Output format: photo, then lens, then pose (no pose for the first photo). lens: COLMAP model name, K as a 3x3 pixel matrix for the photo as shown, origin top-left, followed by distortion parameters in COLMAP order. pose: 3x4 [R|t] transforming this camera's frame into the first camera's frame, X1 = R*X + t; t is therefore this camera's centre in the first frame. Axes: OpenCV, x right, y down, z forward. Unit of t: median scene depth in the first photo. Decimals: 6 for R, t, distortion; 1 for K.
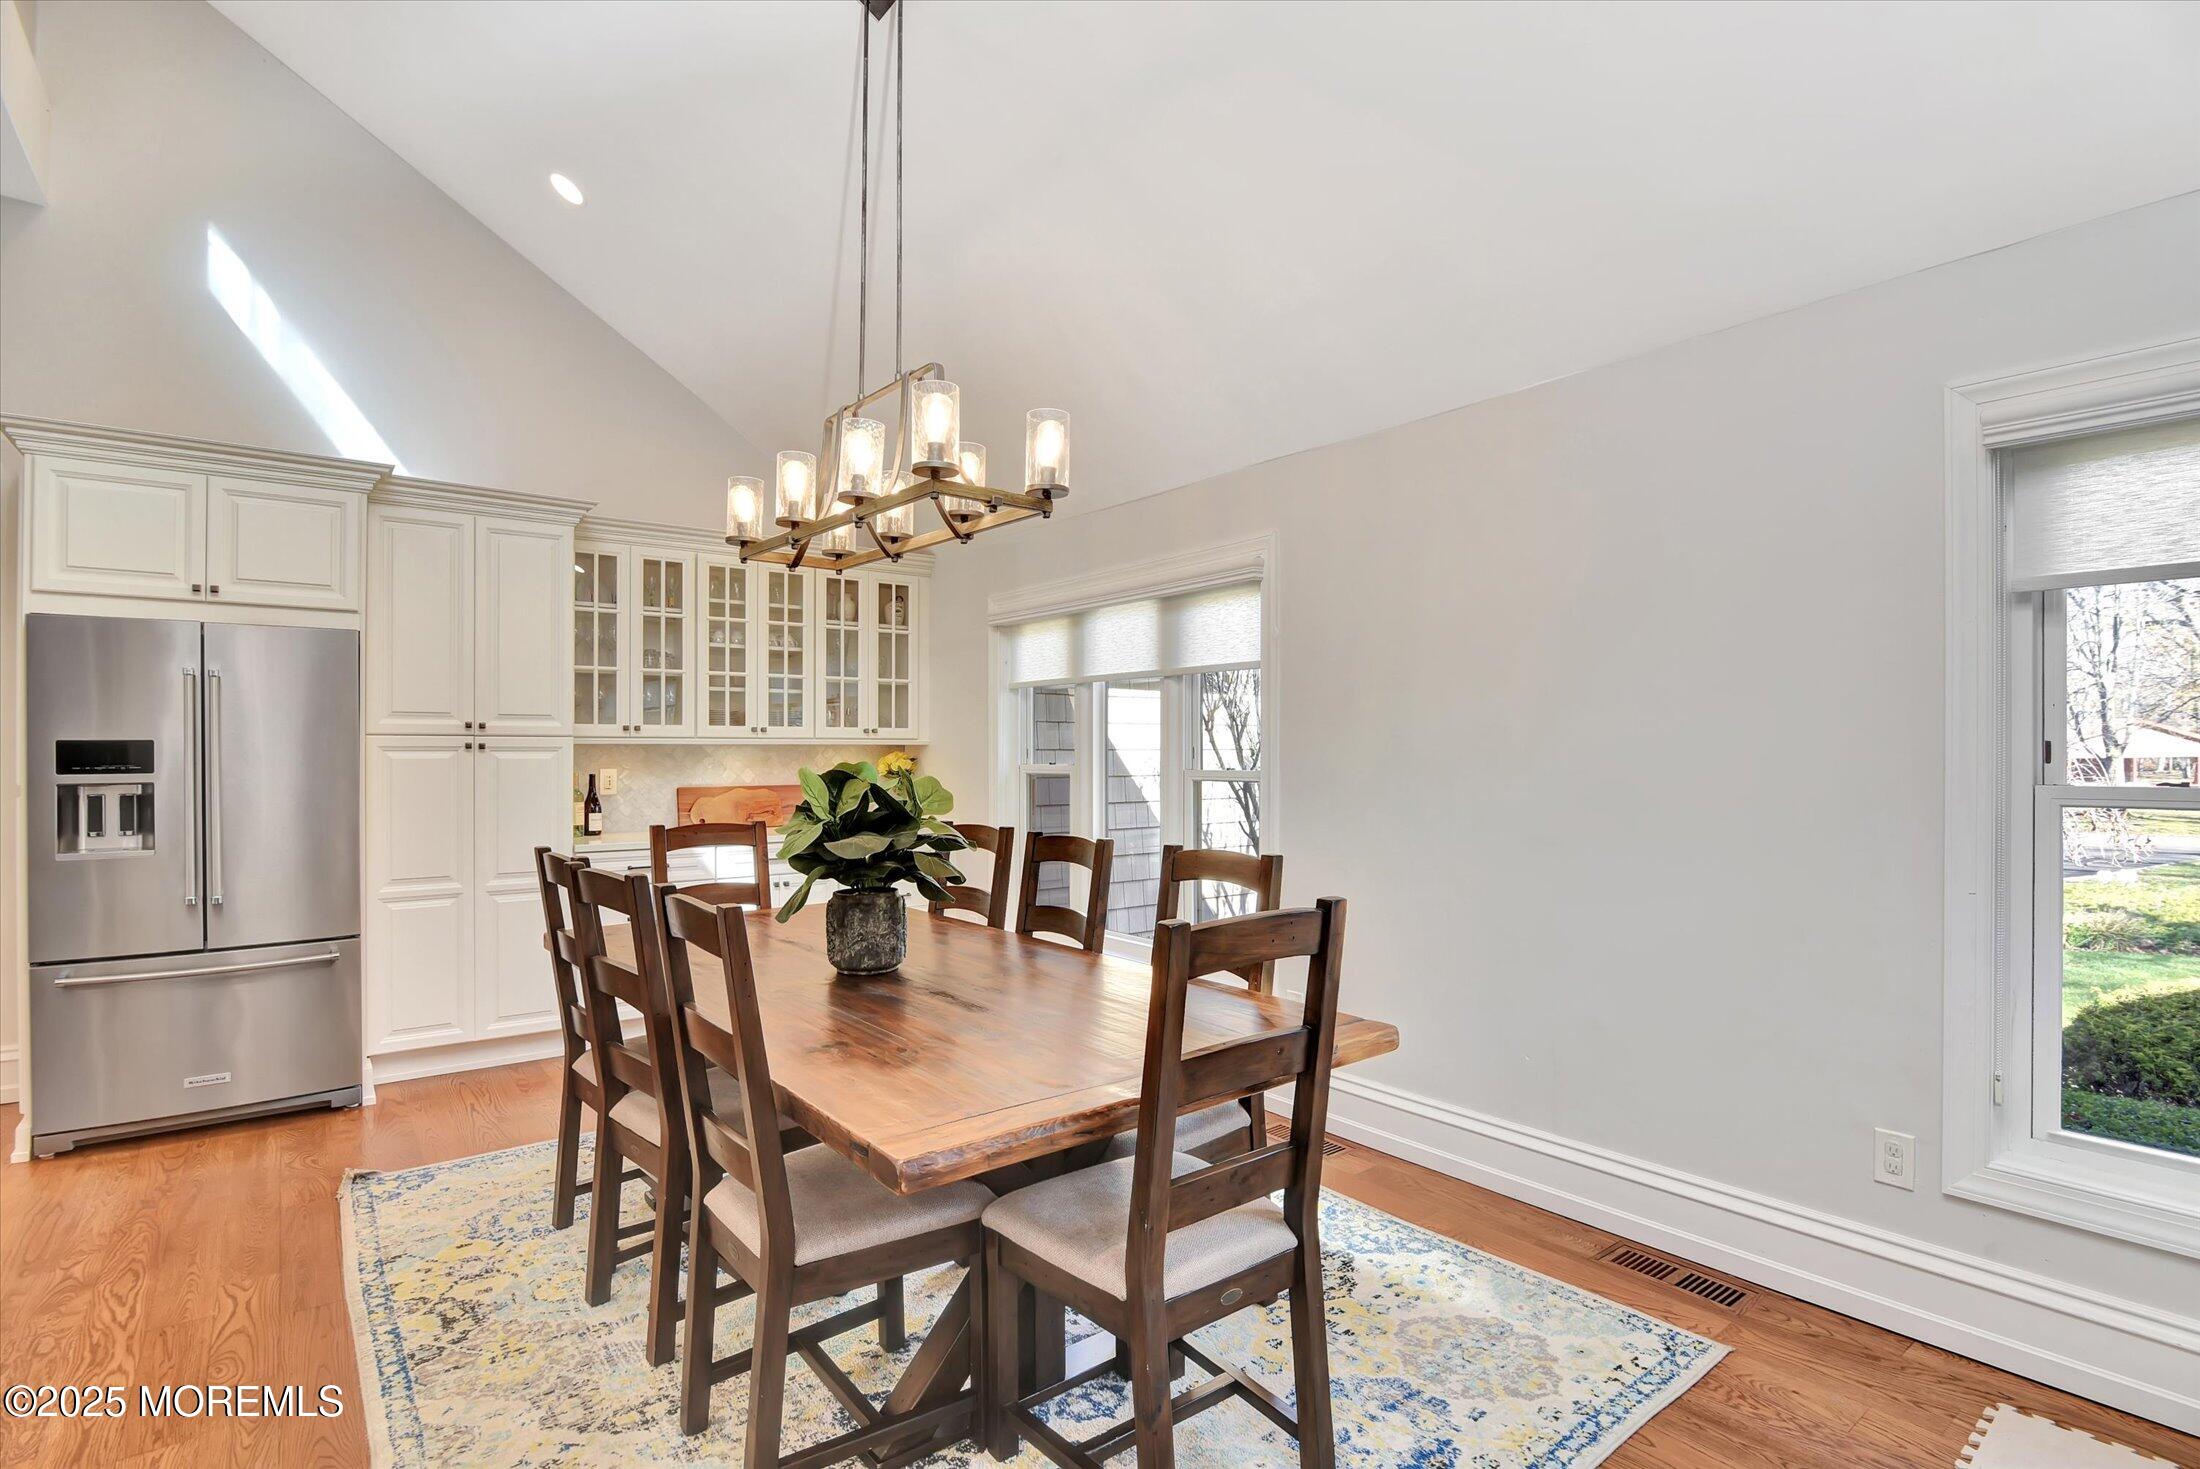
lens RADIAL K [[1091.5, 0, 1081.5], [0, 1091.5, 738.1], [0, 0, 1]] dist [-0.012034, -0.002168]
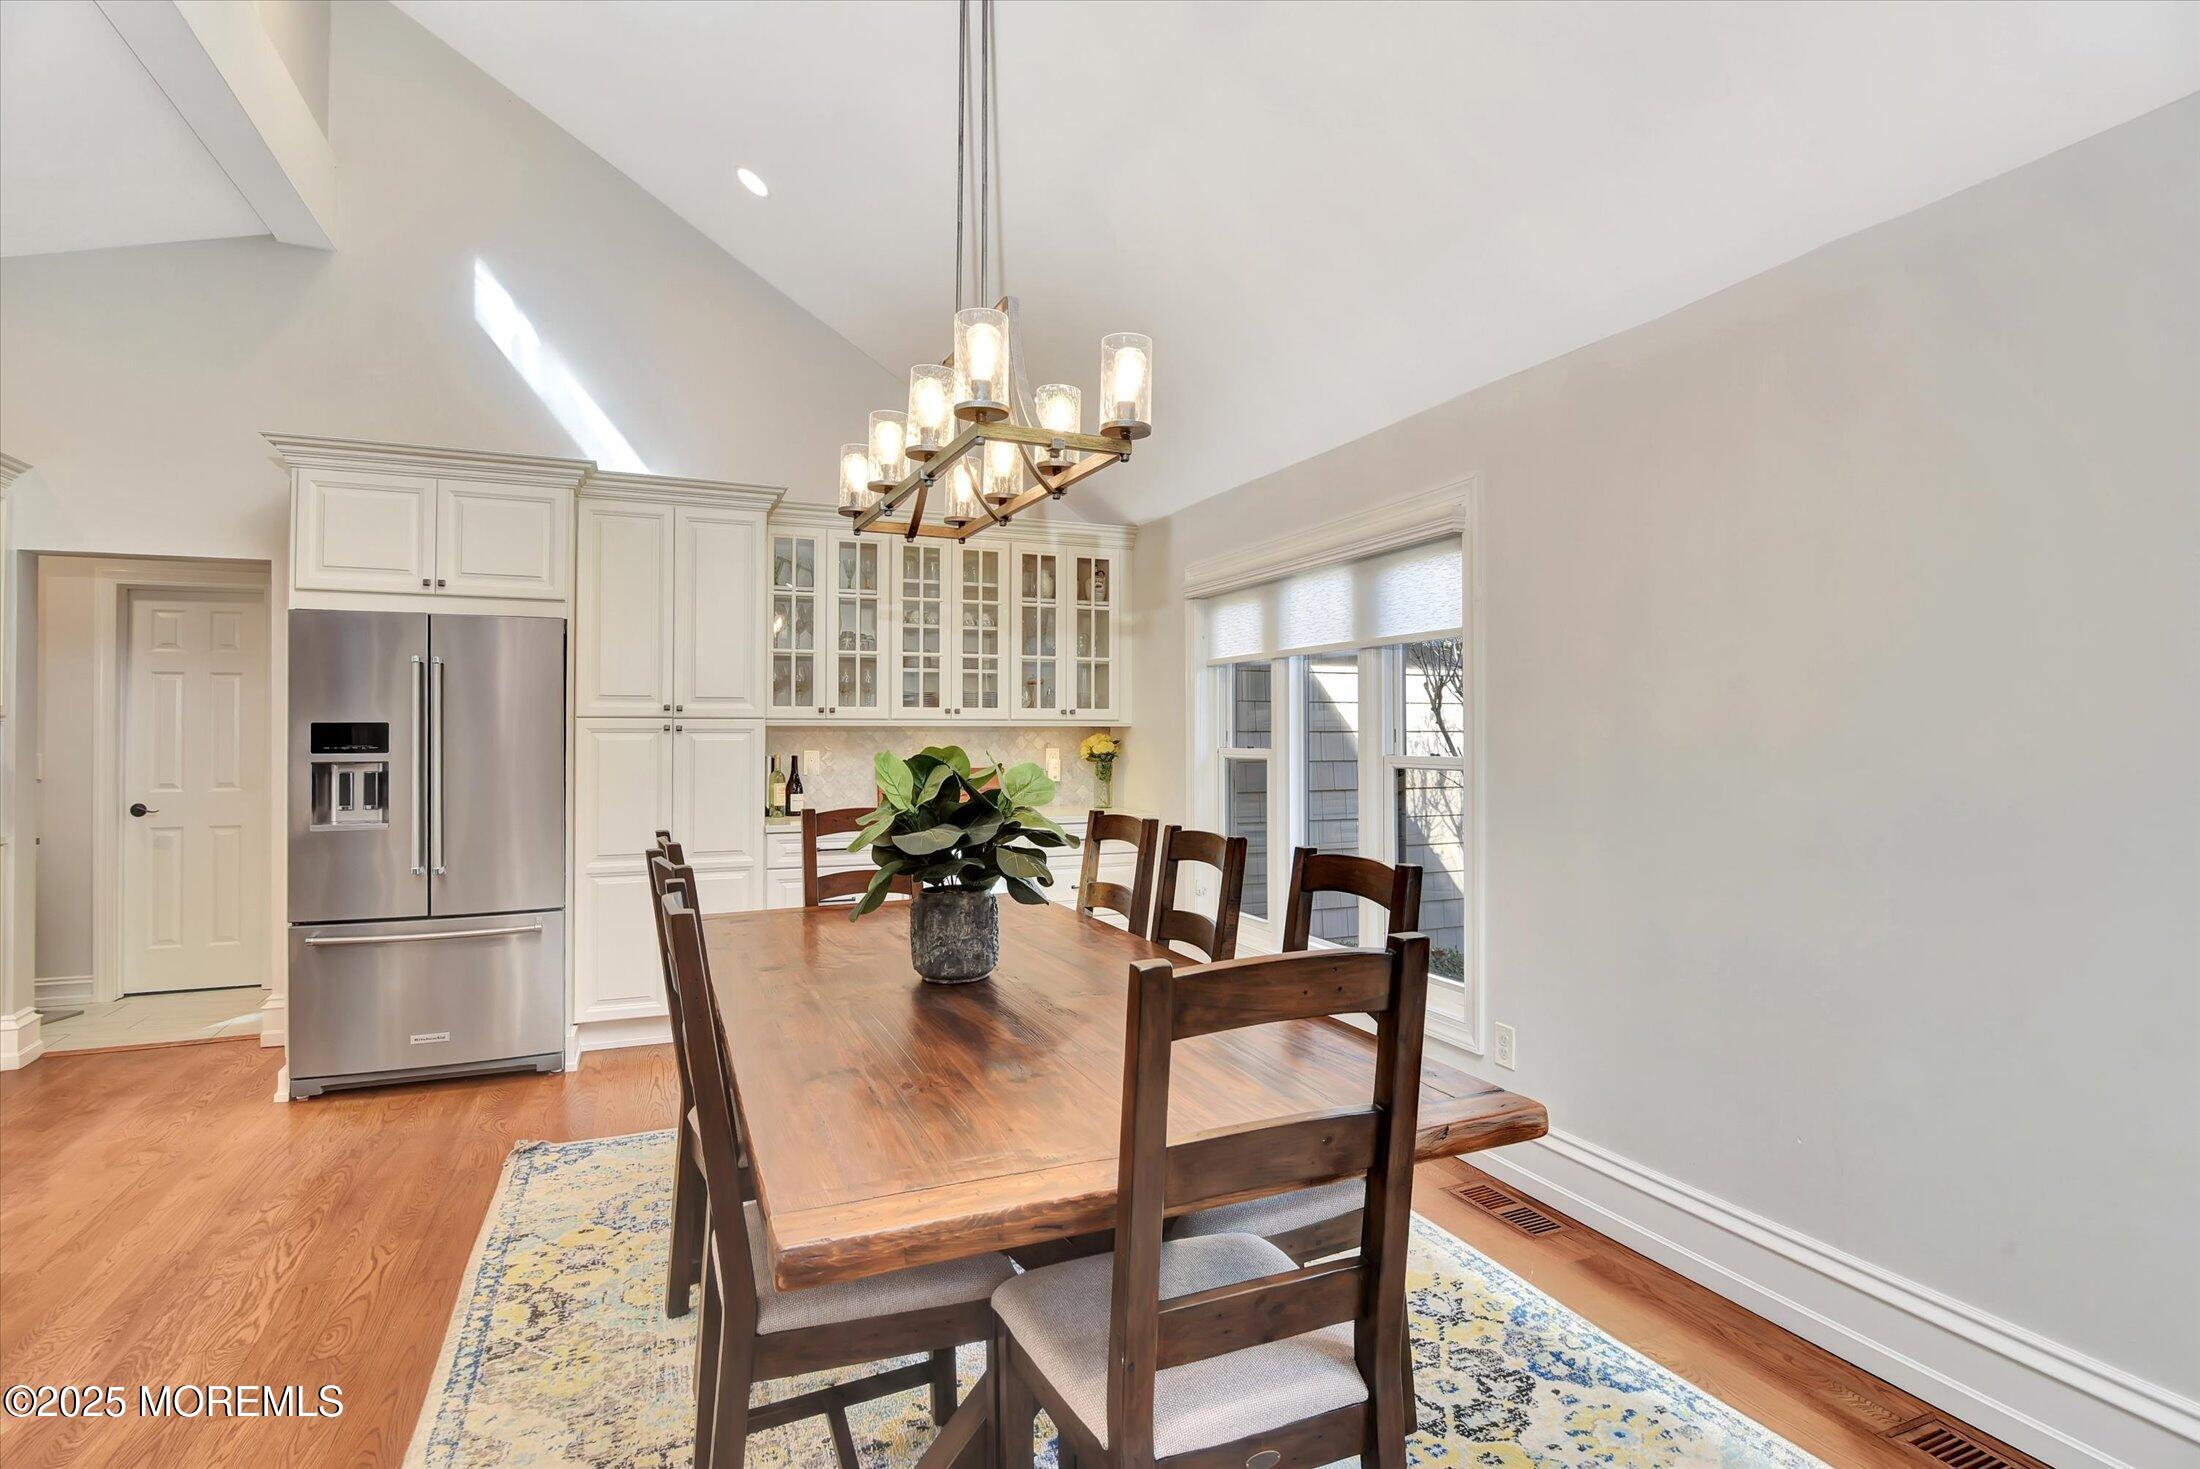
lens RADIAL K [[1091.5, 0, 1096.9], [0, 1091.5, 697.7], [0, 0, 1]] dist [-0.012034, -0.002168]
pose [[0.966196, -0.007013, -0.257712, 0.144294], [0.001987, 0.999803, -0.019760, -0.000253], [0.257800, 0.018580, 0.966020, 0.151743]]
